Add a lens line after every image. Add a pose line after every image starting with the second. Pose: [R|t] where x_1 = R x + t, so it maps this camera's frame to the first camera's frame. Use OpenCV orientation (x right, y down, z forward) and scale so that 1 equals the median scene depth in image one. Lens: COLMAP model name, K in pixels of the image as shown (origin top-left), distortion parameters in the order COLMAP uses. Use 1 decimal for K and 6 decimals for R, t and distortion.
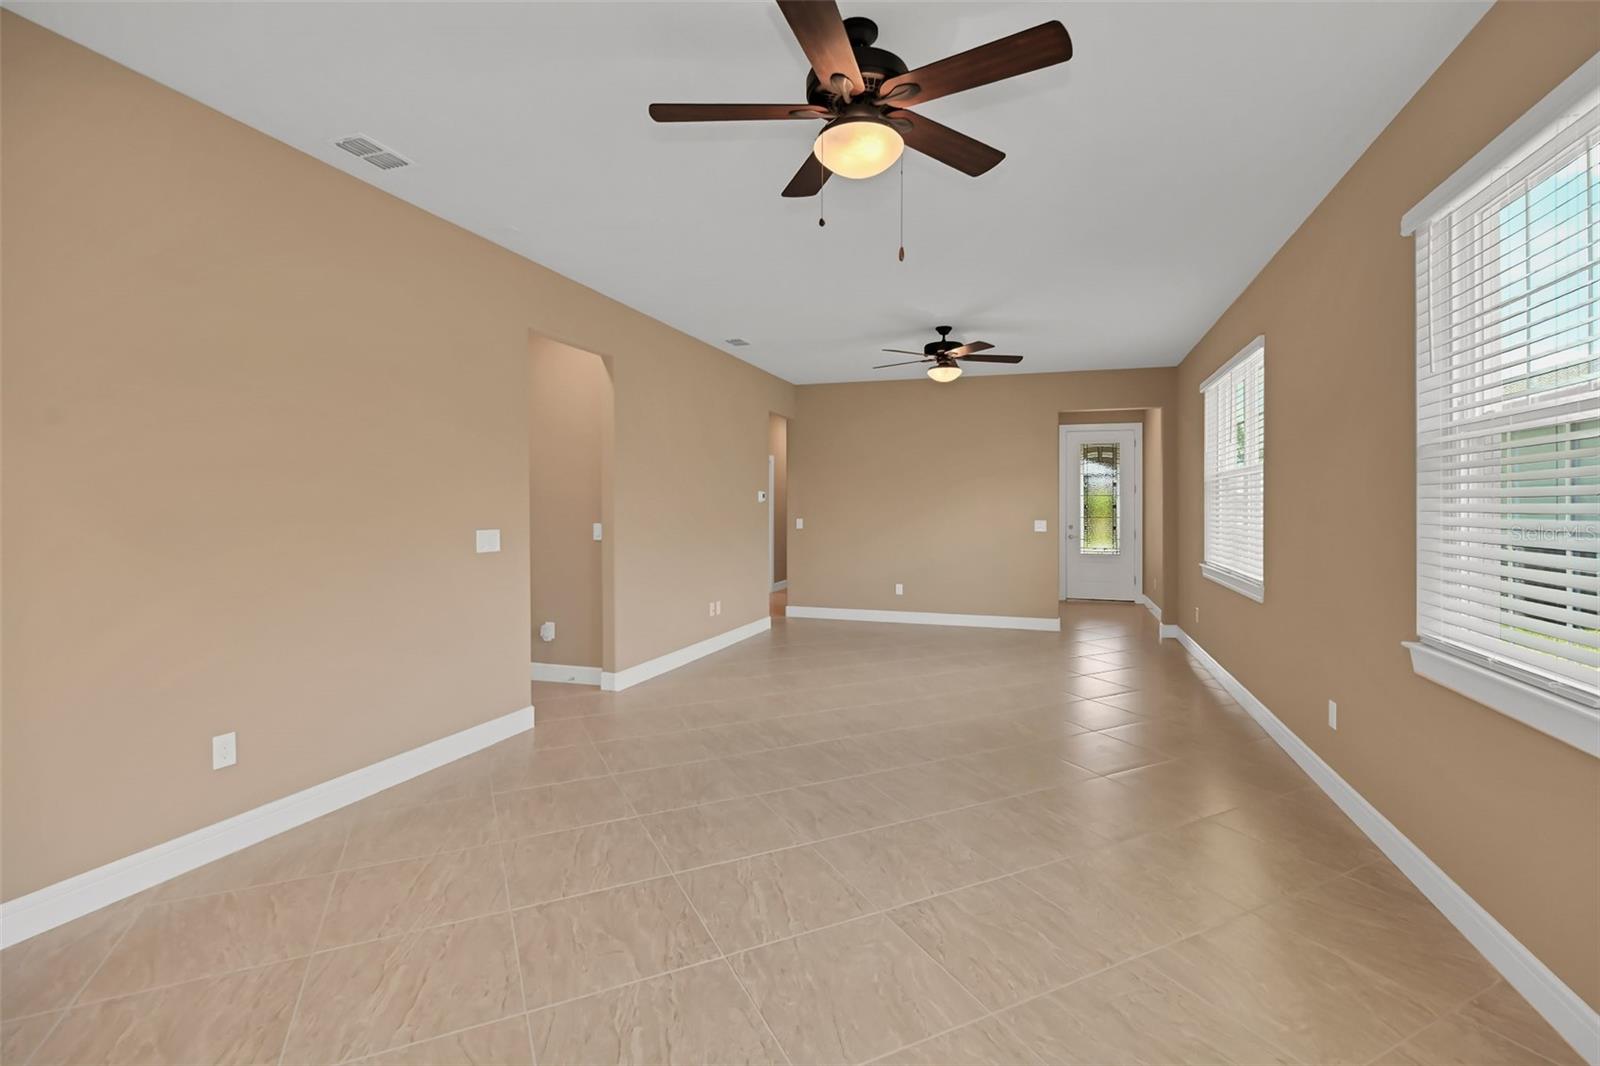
lens RADIAL K [[736.4, 0, 803.7], [0, 736.4, 520.1], [0, 0, 1]] dist [-0.009611, -0.000327]
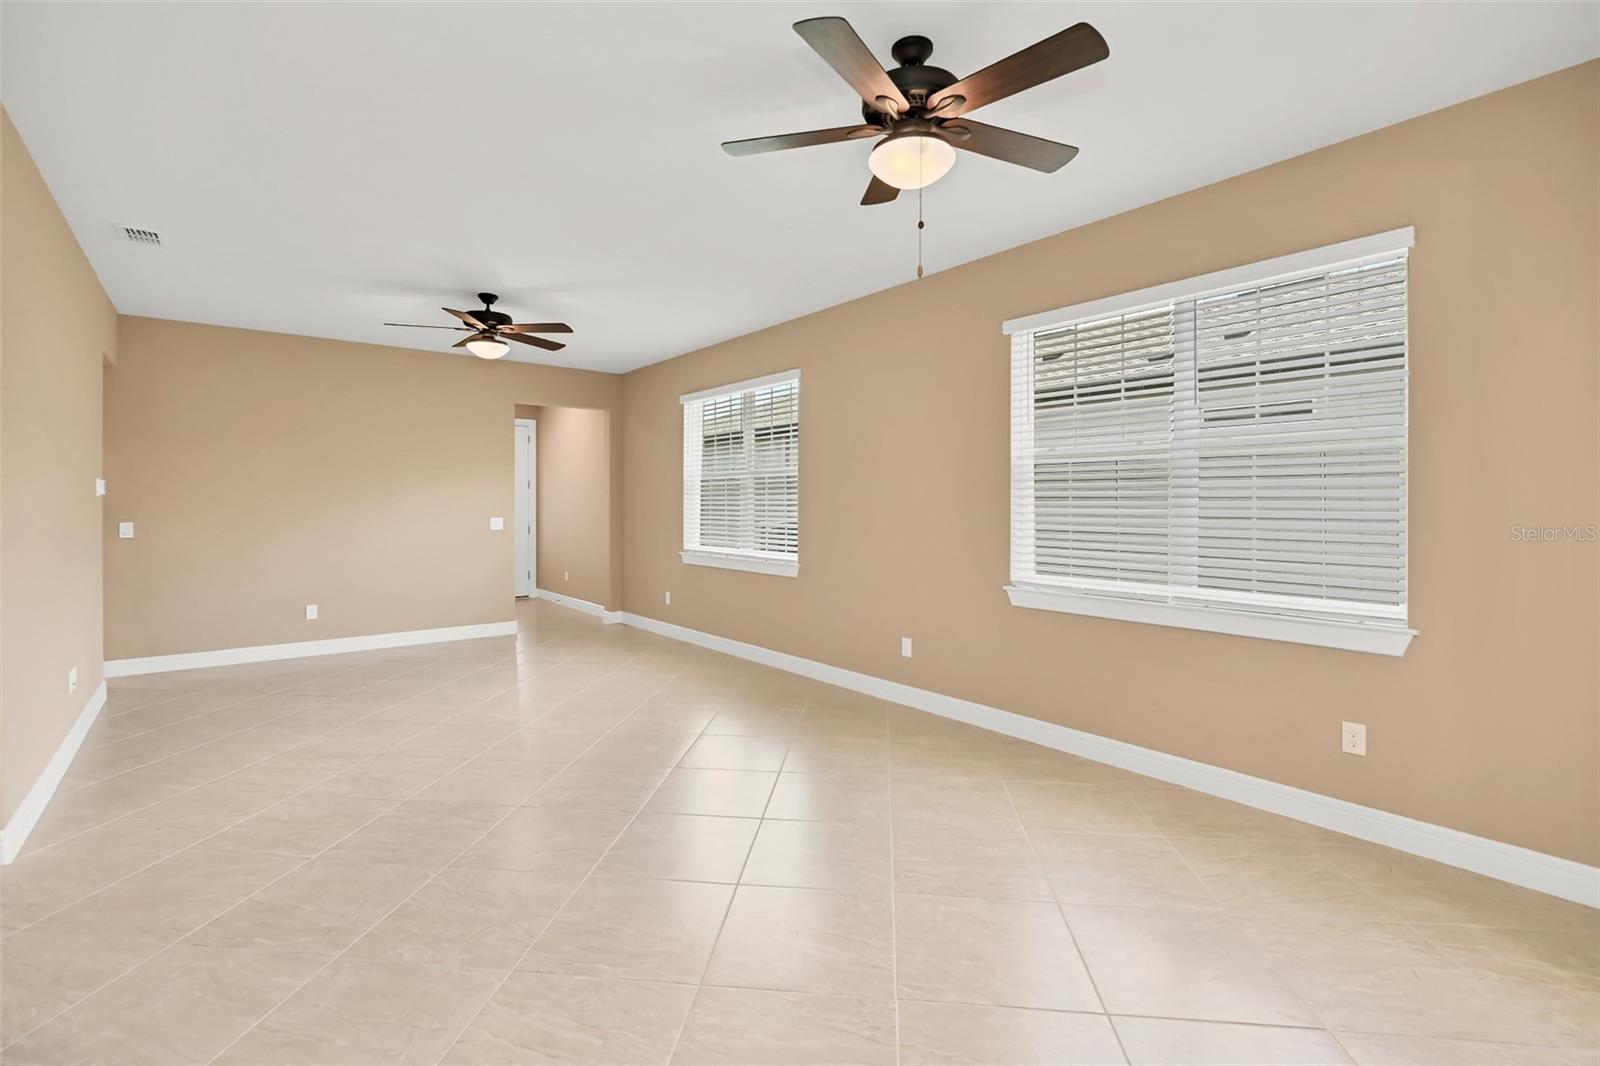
lens RADIAL K [[726.7, 0, 806.5], [0, 726.7, 506.6], [0, 0, 1]] dist [-0.000018, -0.000421]
pose [[0.528702, 0.001667, 0.848806, -0.341274], [0.012290, 0.999878, -0.009619, 0.000470], [-0.848718, 0.015518, 0.528617, 0.232852]]
